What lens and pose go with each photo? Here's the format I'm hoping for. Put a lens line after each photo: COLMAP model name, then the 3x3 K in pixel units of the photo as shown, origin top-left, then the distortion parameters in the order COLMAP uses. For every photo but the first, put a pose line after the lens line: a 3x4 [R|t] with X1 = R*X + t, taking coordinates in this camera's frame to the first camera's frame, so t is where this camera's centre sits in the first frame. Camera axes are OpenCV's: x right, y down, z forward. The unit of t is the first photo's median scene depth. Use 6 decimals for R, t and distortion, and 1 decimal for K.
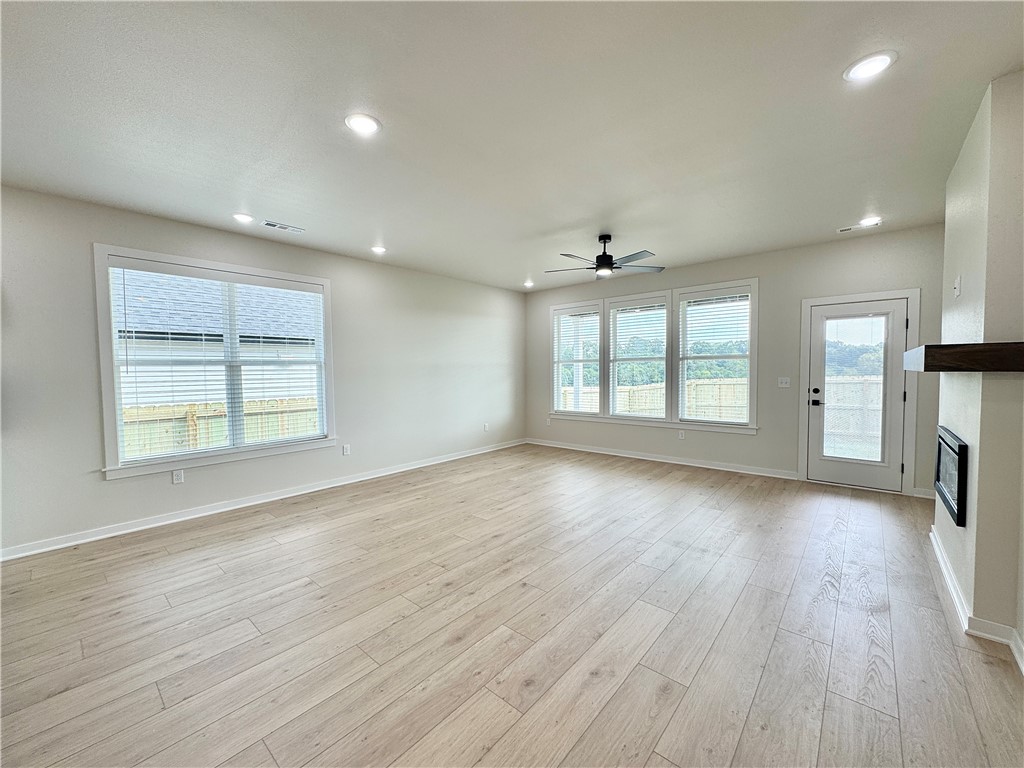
lens RADIAL K [[408.1, 0, 512.0], [0, 408.1, 384.0], [0, 0, 1]] dist [-0.004045, -0.000024]
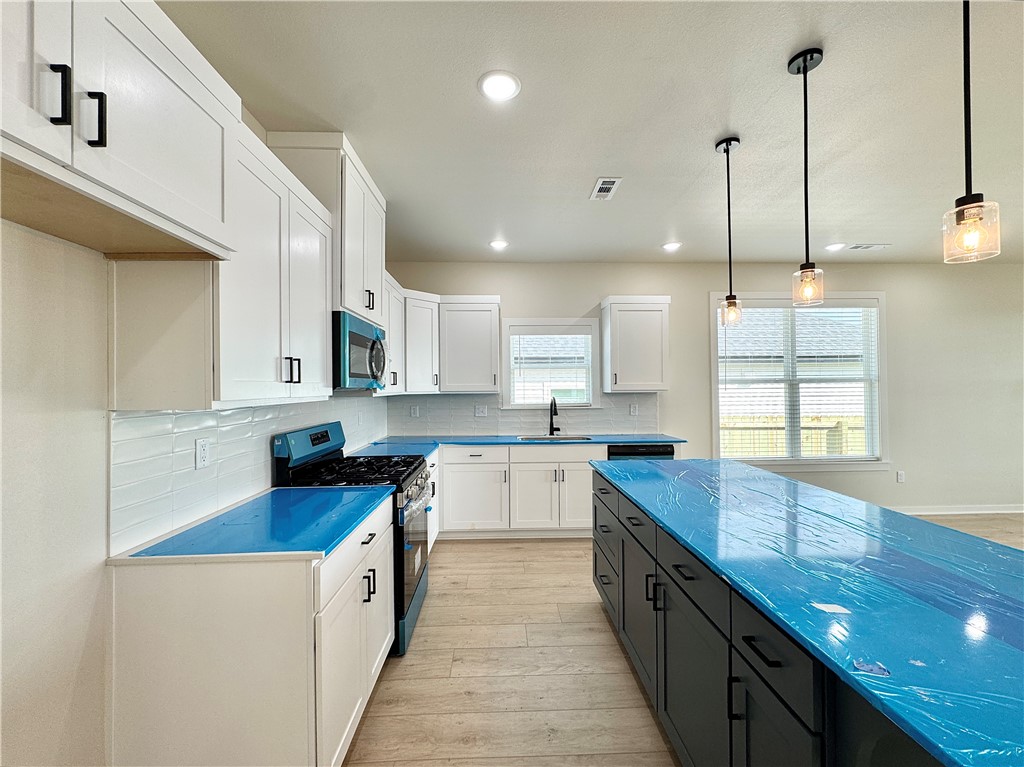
lens RADIAL K [[421.3, 0, 510.7], [0, 421.3, 384.8], [0, 0, 1]] dist [-0.001570, -0.000128]
pose [[0.679868, -0.001300, -0.733333, -0.365105], [-0.026559, 0.999299, -0.026395, 0.007620], [0.732853, 0.037422, 0.679357, -0.314422]]
